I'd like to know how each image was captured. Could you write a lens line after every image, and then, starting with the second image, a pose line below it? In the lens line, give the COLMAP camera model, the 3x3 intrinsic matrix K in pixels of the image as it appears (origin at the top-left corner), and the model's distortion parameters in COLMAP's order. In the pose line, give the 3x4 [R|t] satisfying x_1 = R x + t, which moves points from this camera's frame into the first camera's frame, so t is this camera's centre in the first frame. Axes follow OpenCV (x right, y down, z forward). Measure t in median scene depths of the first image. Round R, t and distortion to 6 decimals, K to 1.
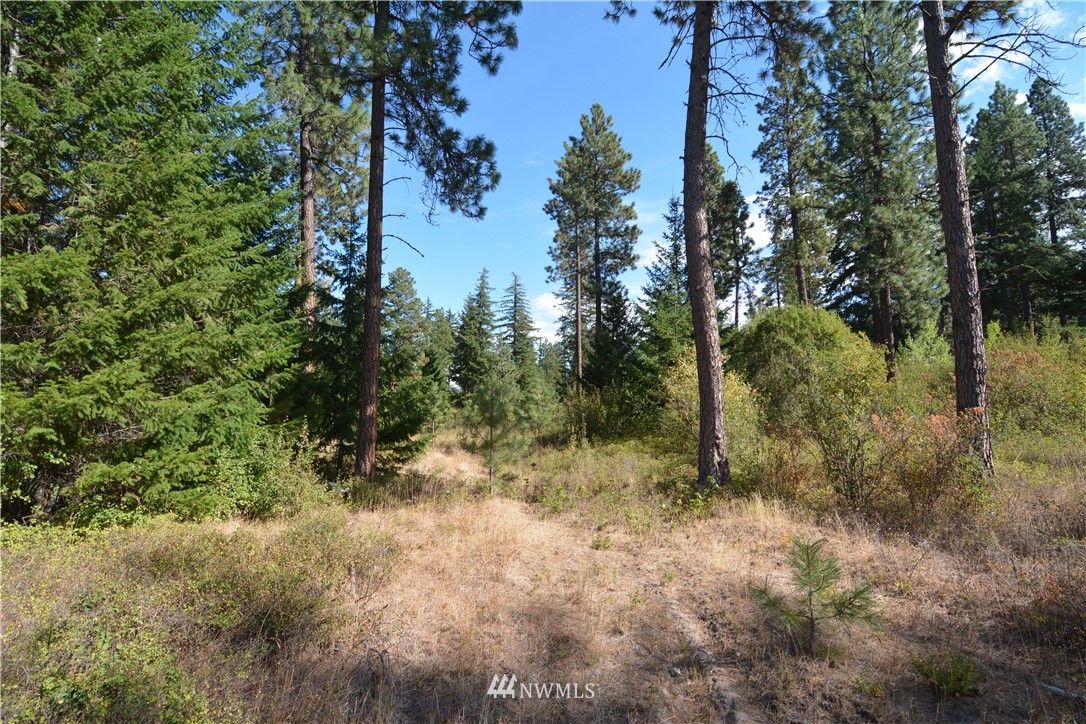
lens RADIAL K [[529.6, 0, 538.8], [0, 529.6, 361.8], [0, 0, 1]] dist [-0.011358, -0.001470]
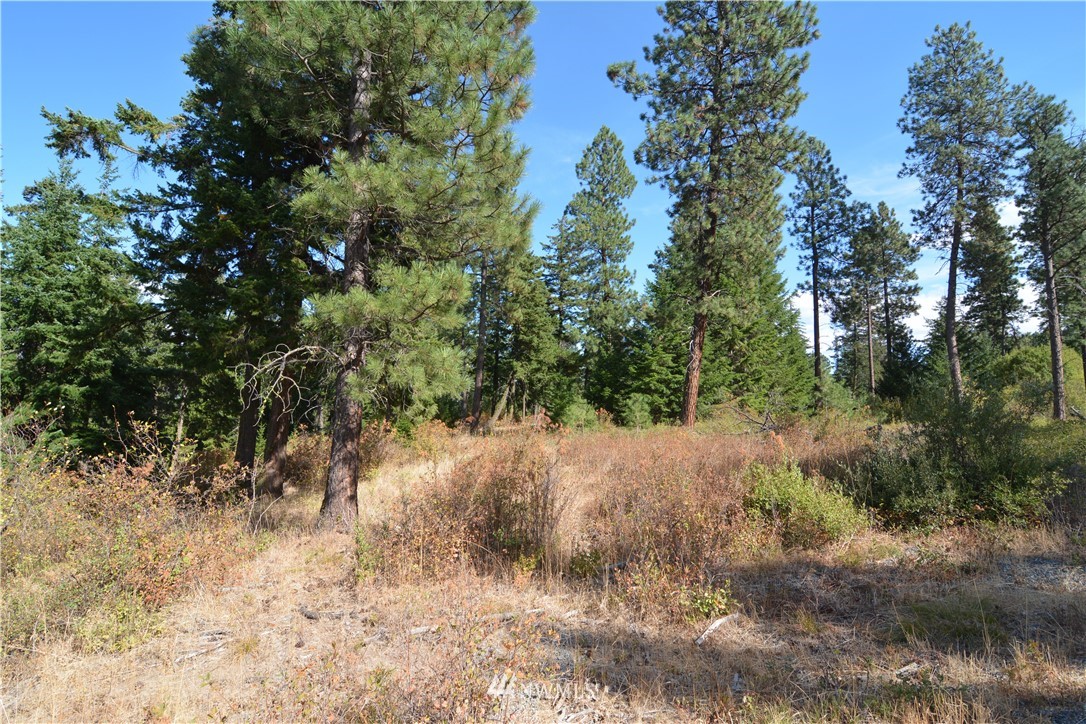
lens RADIAL K [[530.4, 0, 538.7], [0, 530.4, 359.7], [0, 0, 1]] dist [-0.016285, -0.001806]
pose [[0.908214, -0.021191, -0.417969, -0.082731], [0.013482, 0.999680, -0.021388, -0.018836], [0.418289, 0.013790, 0.908209, -0.379236]]
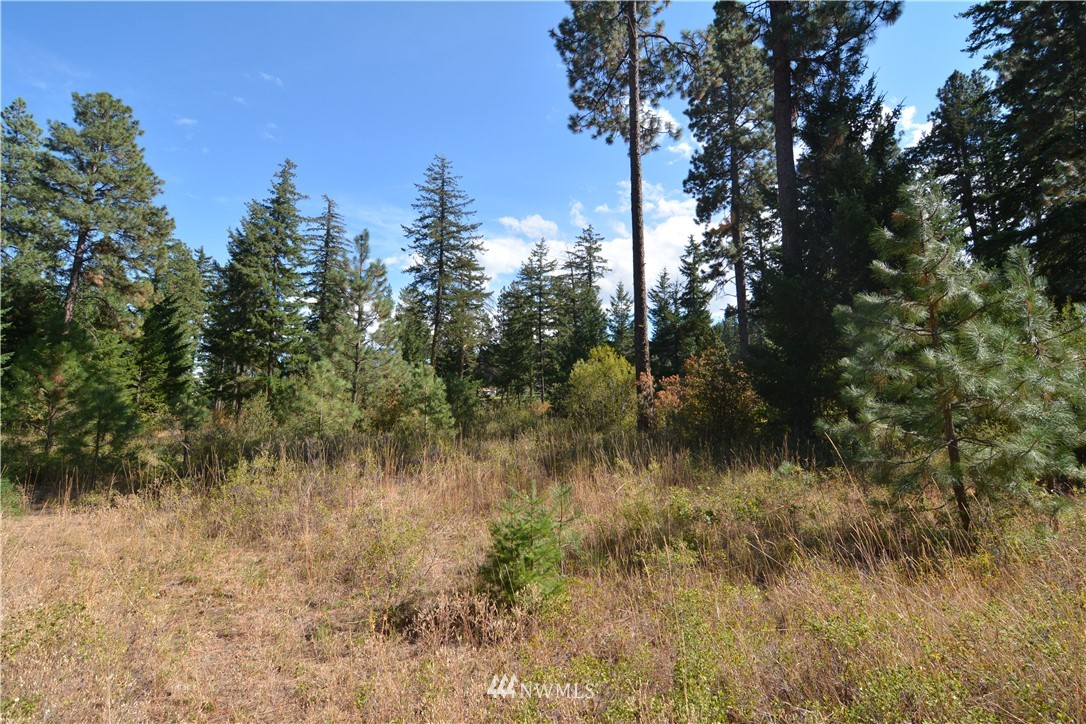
lens RADIAL K [[524.2, 0, 562.9], [0, 524.2, 367.9], [0, 0, 1]] dist [-0.001632, -0.017771]
pose [[0.891618, 0.049611, 0.450063, -0.085979], [-0.048694, 0.998721, -0.013624, 0.044470], [-0.450163, -0.009768, 0.892893, 0.382655]]
